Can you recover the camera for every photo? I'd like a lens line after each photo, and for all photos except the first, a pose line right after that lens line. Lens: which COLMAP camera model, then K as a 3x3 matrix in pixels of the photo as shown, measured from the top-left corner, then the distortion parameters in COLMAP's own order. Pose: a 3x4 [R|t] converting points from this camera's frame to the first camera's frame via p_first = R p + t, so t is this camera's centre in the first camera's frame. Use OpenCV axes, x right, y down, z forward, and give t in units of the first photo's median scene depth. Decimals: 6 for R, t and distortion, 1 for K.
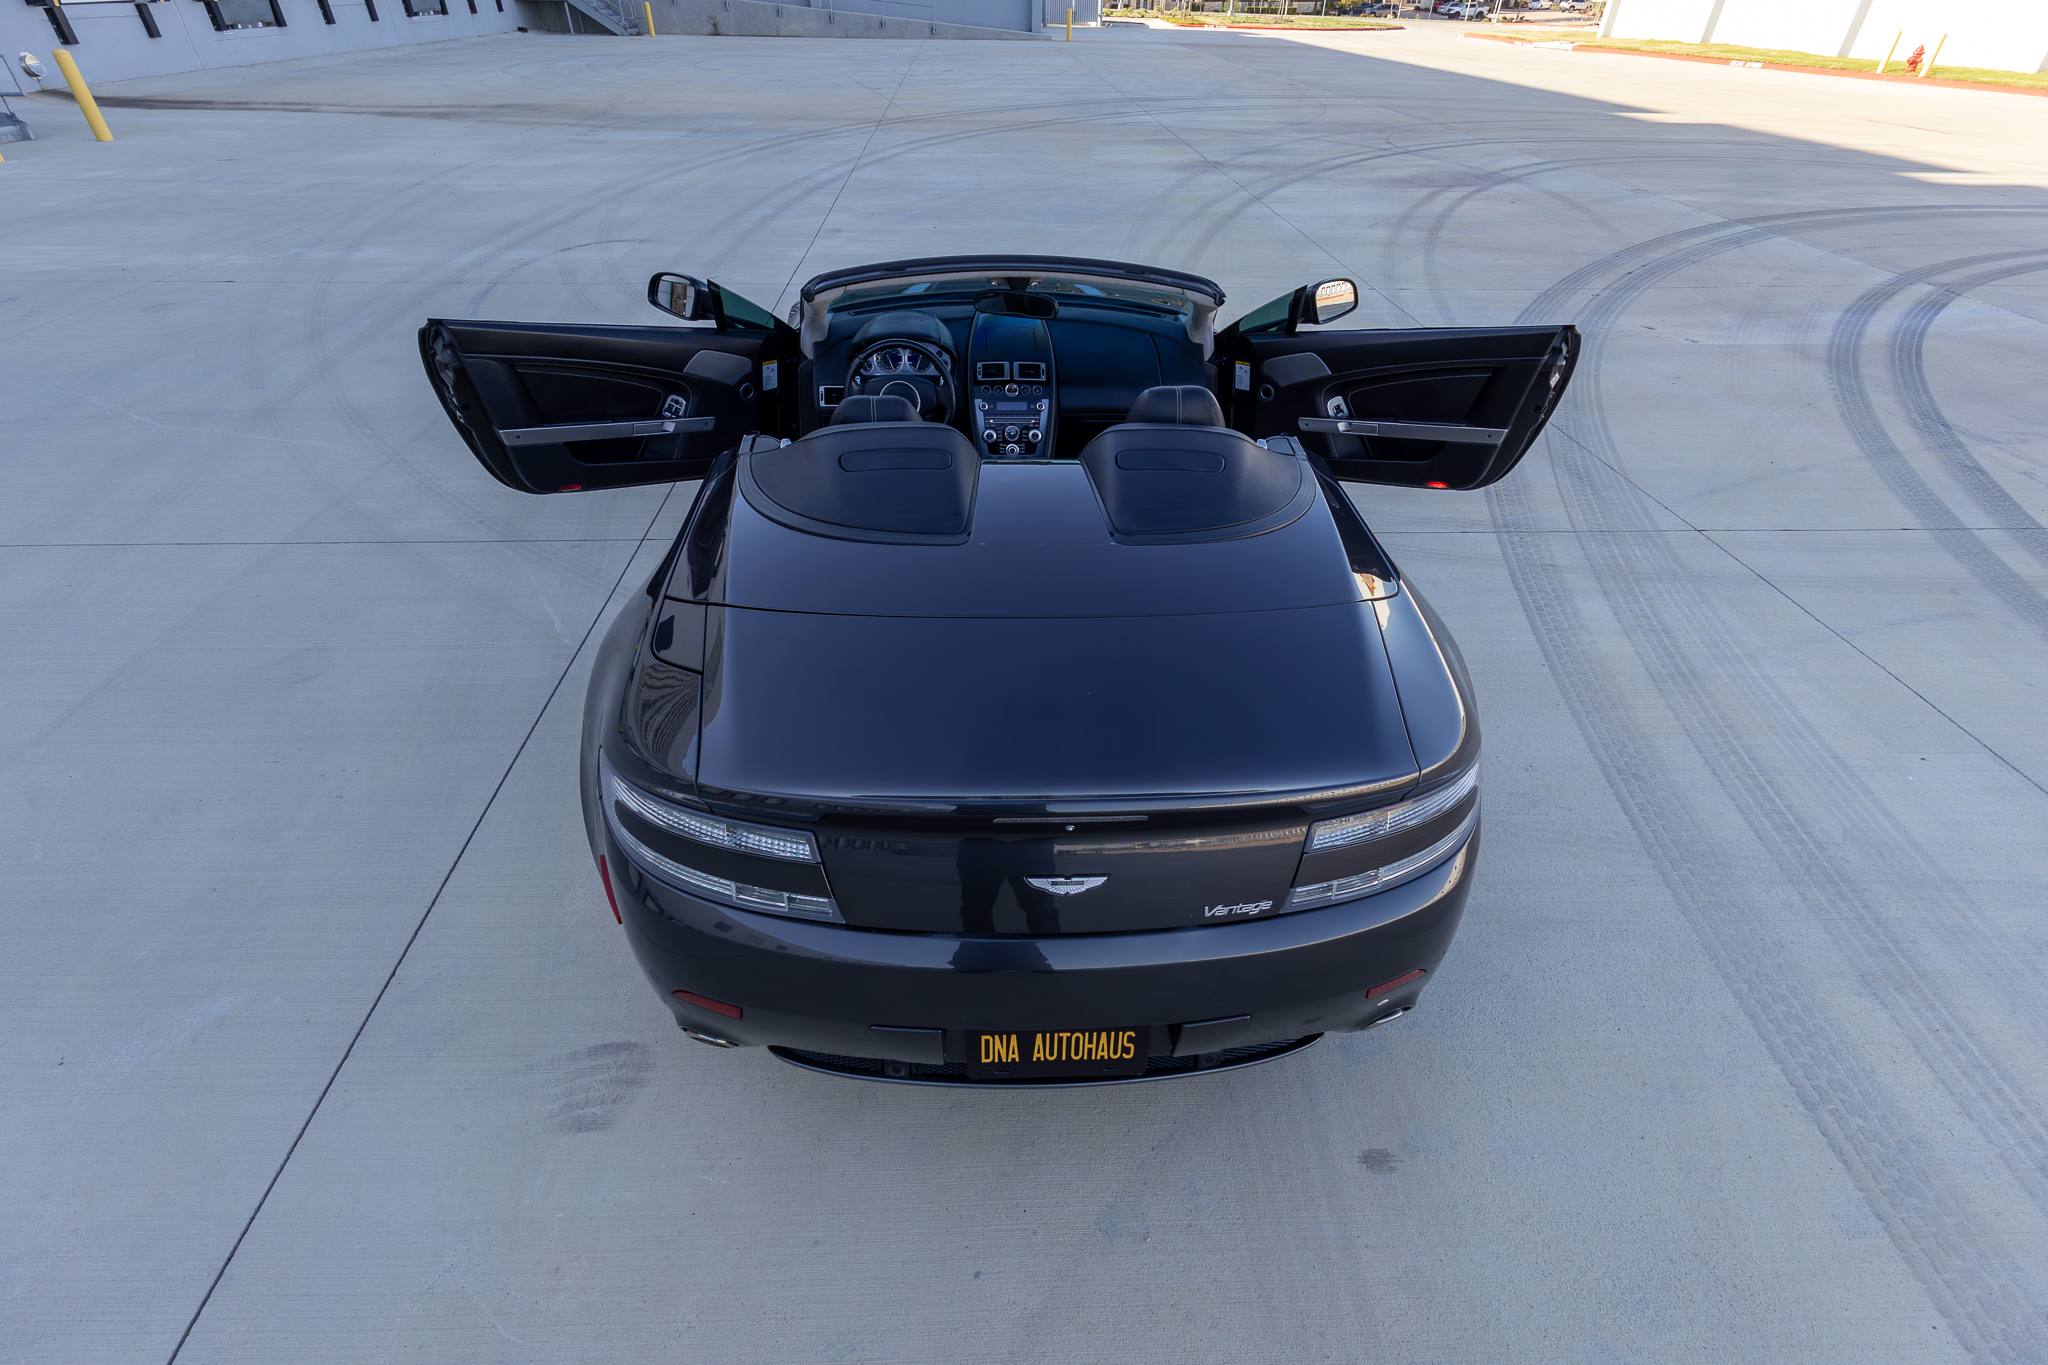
lens RADIAL K [[937.4, 0, 1039.5], [0, 937.4, 683.7], [0, 0, 1]] dist [0.002466, 0.000525]
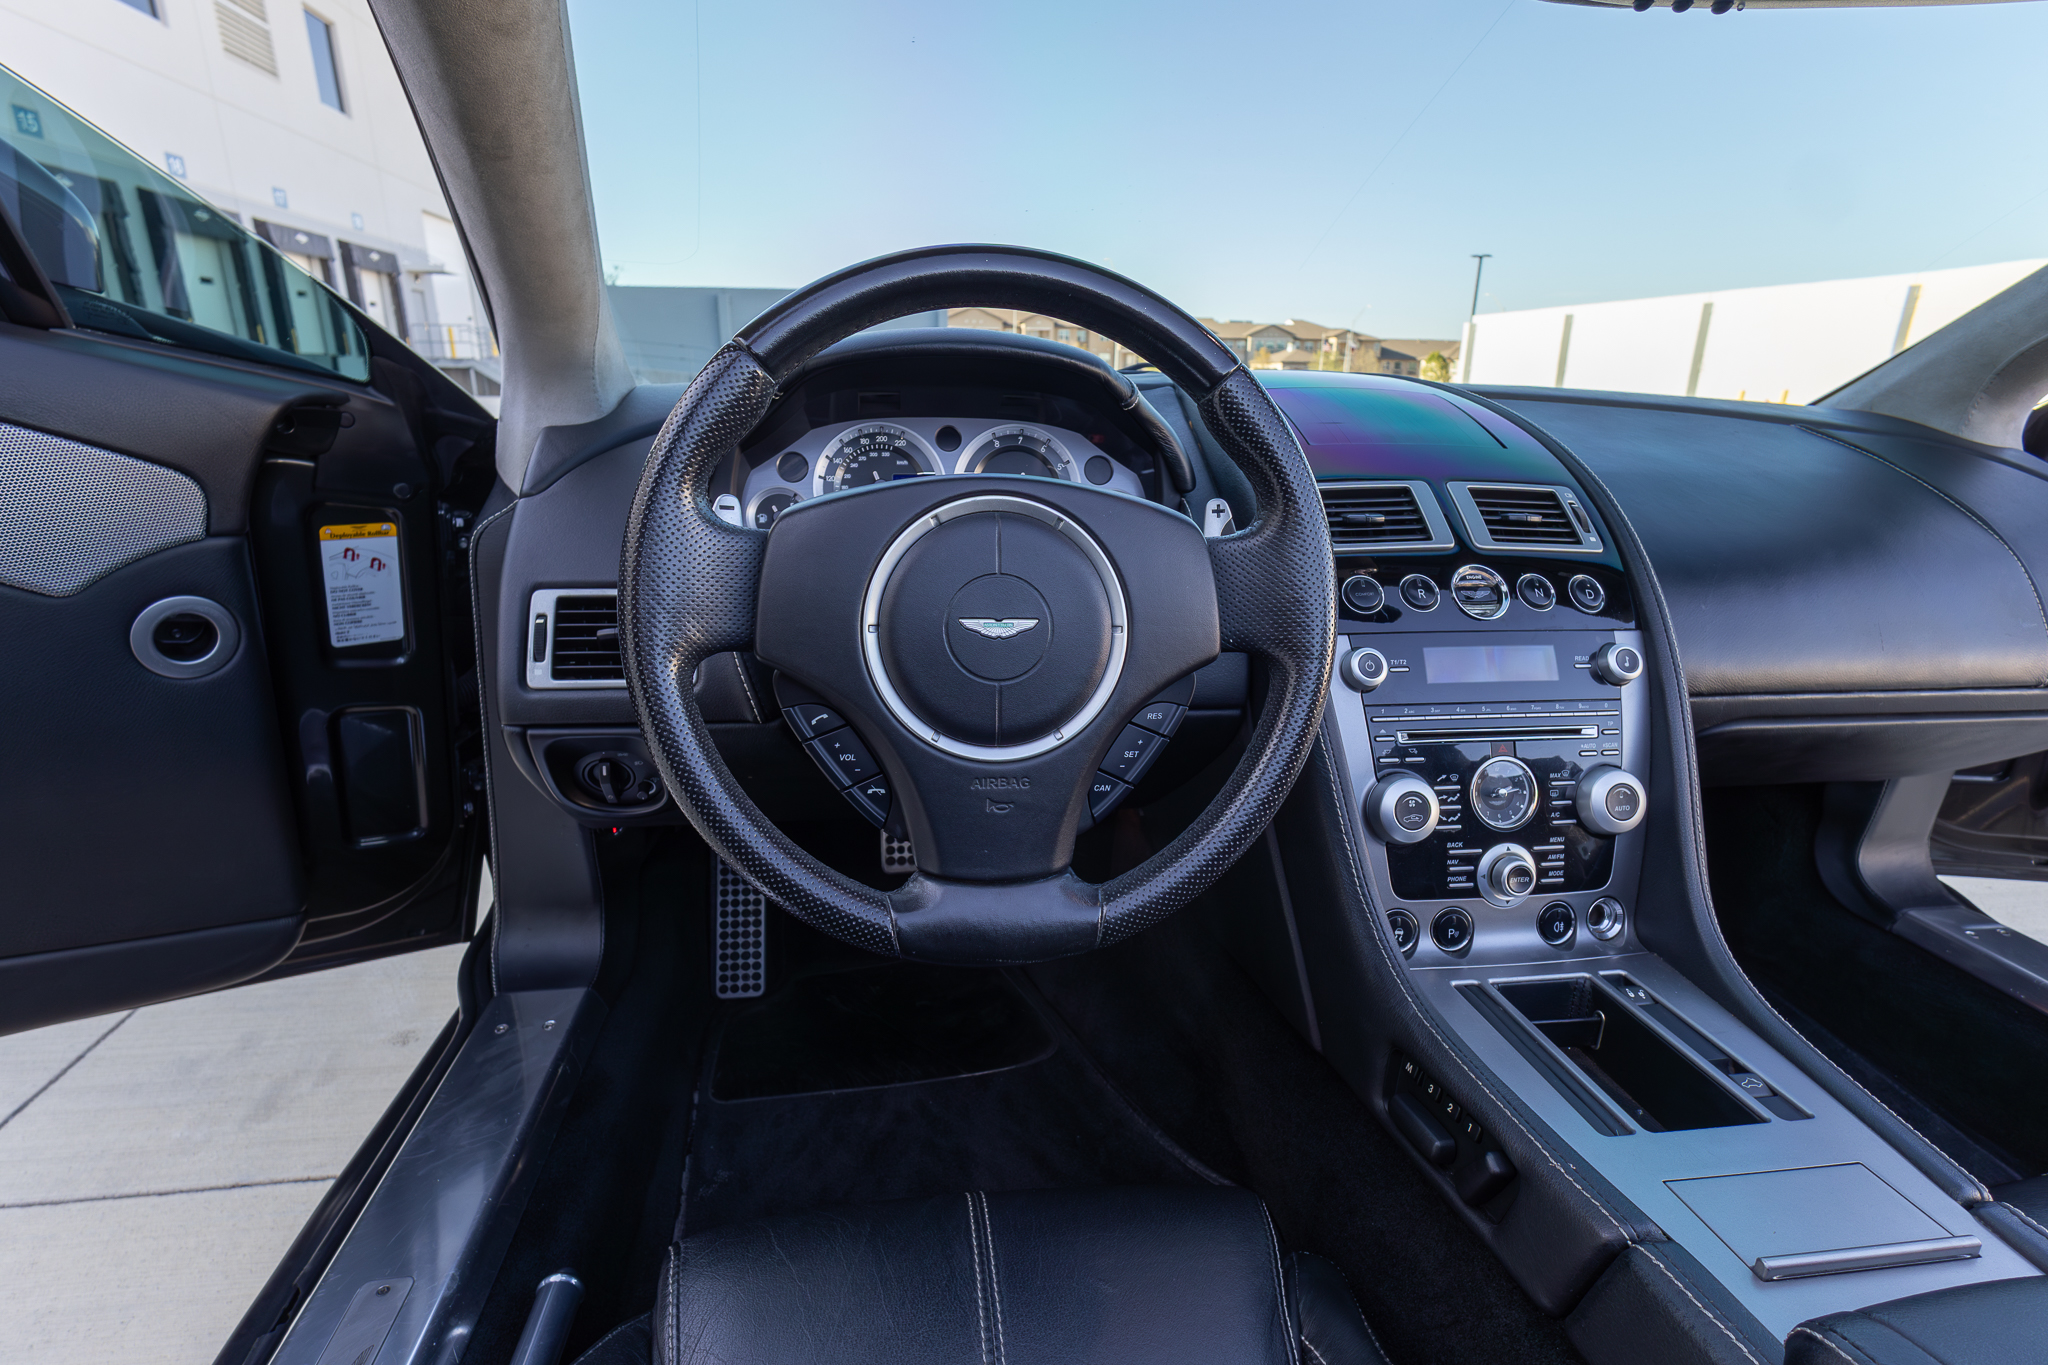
lens RADIAL K [[996.7, 0, 1038.1], [0, 996.7, 684.3], [0, 0, 1]] dist [0.005370, 0.000464]
pose [[0.995385, -0.023189, 0.093117, -0.148900], [0.053269, 0.940648, -0.335177, -0.222741], [-0.079818, 0.338590, 0.937542, 0.800376]]
